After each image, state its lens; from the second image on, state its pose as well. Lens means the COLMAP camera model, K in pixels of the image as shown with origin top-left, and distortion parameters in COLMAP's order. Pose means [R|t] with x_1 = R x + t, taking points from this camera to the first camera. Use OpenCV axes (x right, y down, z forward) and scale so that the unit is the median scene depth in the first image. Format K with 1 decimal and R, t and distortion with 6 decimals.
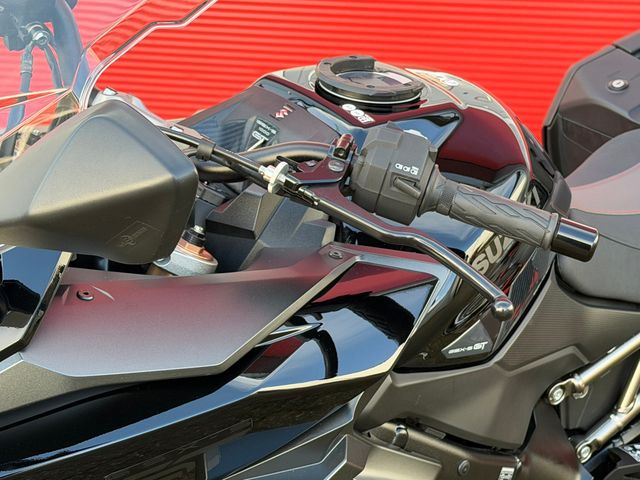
lens RADIAL K [[1426.1, 0, 332.5], [0, 1426.1, 281.1], [0, 0, 1]] dist [0.139567, 0.000000]
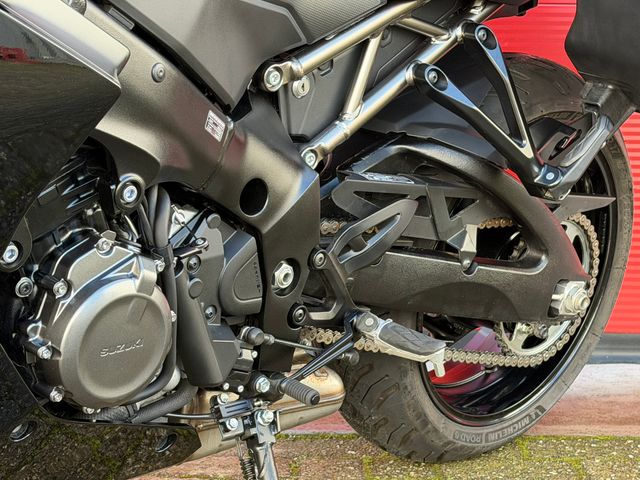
lens RADIAL K [[1426.1, 0, 321.4], [0, 1426.1, 255.8], [0, 0, 1]] dist [0.139567, 0.000000]
pose [[0.987810, -0.036657, 0.151288, 0.047644], [0.055262, 0.991154, -0.120668, 0.308193], [-0.145527, 0.127558, 0.981097, 0.131479]]
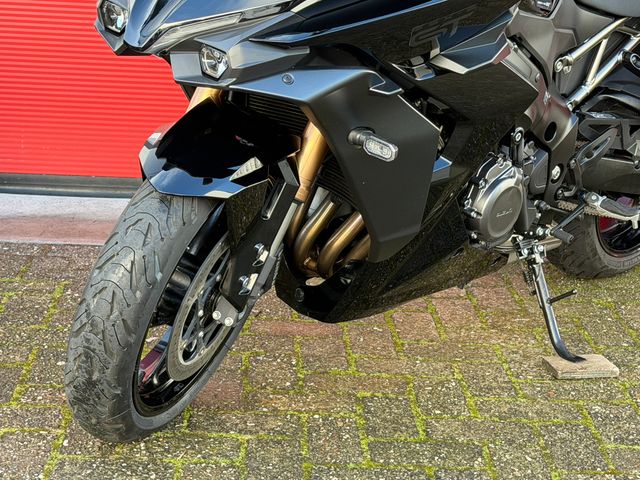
lens RADIAL K [[1426.1, 0, 324.8], [0, 1426.1, 255.1], [0, 0, 1]] dist [0.139567, 0.000000]
pose [[0.980222, -0.036509, 0.194505, -0.451043], [0.038510, 0.999237, -0.006512, 0.306783], [-0.194119, 0.013873, 0.980880, -0.587265]]
